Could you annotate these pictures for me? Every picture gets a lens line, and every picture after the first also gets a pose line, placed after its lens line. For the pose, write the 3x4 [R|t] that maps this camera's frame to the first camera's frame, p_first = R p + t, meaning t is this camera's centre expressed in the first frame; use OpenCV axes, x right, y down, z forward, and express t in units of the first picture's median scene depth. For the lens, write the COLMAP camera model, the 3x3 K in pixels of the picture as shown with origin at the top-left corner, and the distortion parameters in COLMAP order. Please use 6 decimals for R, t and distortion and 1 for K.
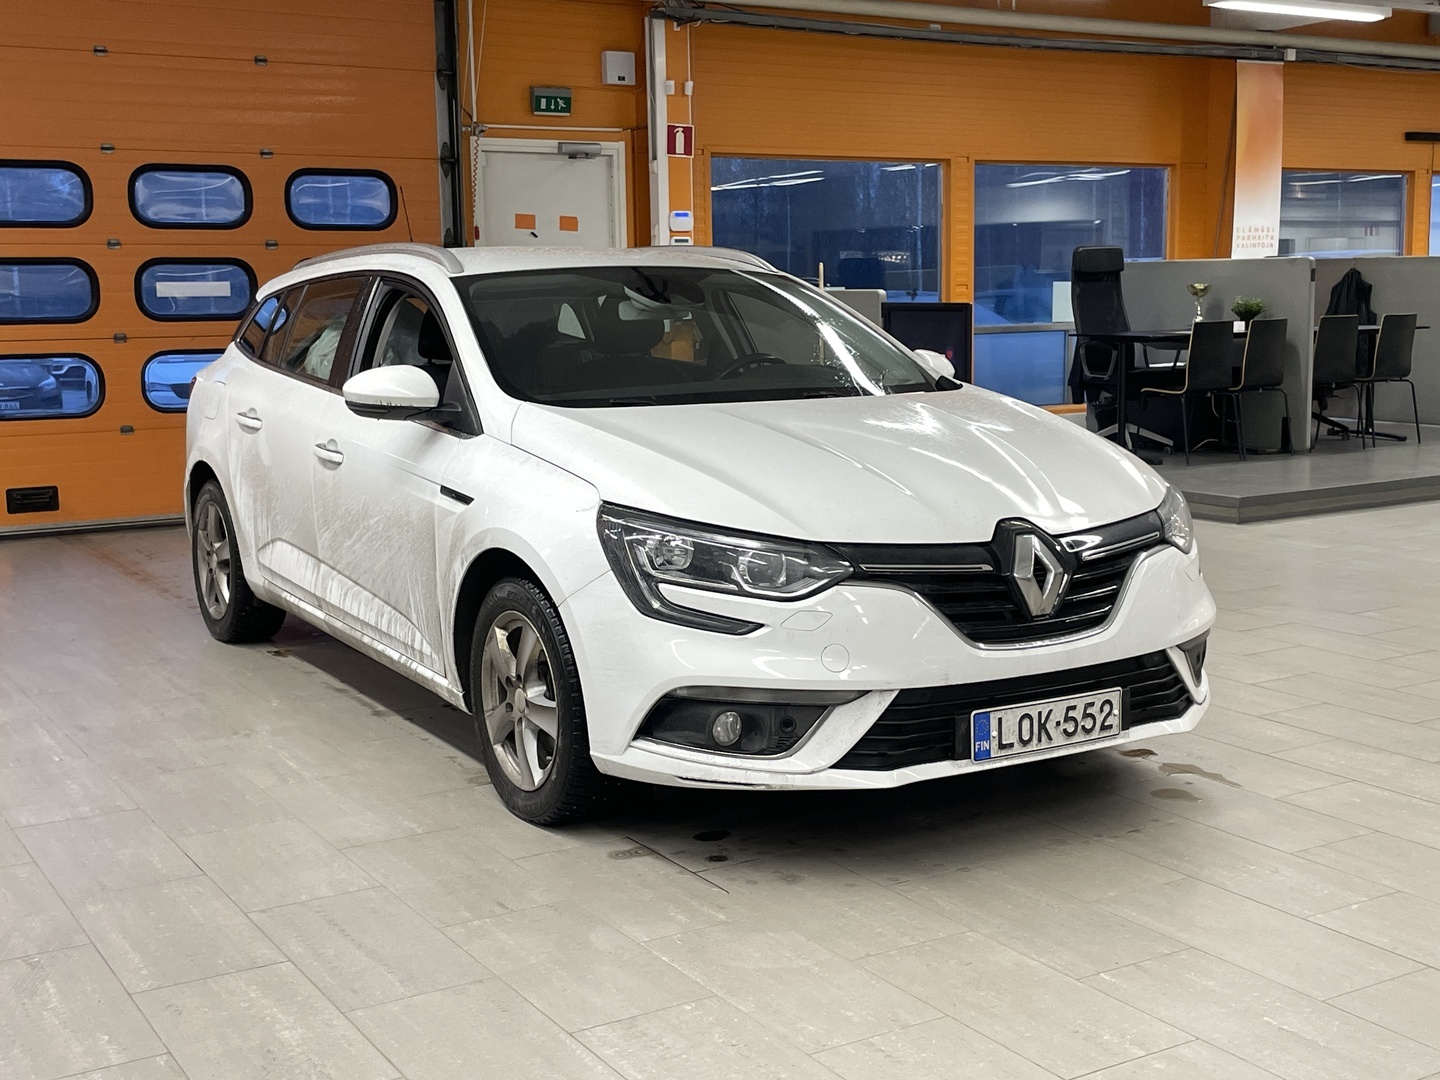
lens RADIAL K [[1732.1, 0, 720.0], [0, 1732.1, 540.0], [0, 0, 1]] dist [0.242020, -0.748595]
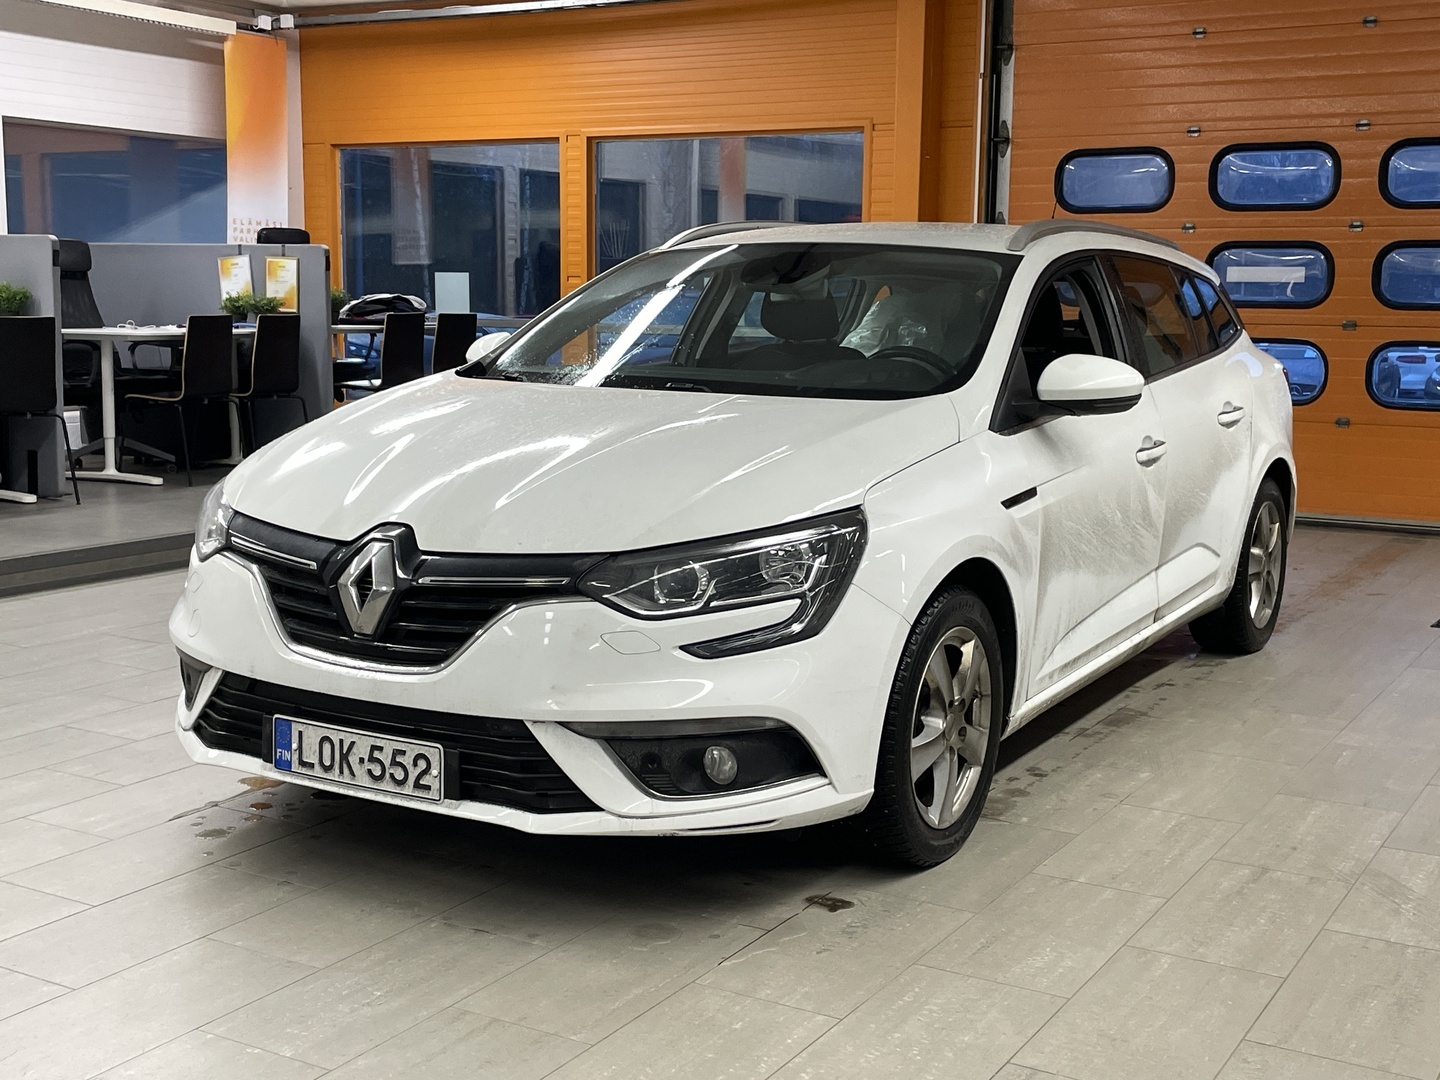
lens RADIAL K [[1760.4, 0, 720.0], [0, 1760.4, 540.0], [0, 0, 1]] dist [0.034431, 0.027908]
pose [[0.472403, 0.148263, -0.868823, 1.016027], [-0.145574, 0.985337, 0.088994, -0.105838], [0.869278, 0.084437, 0.487059, 0.716257]]
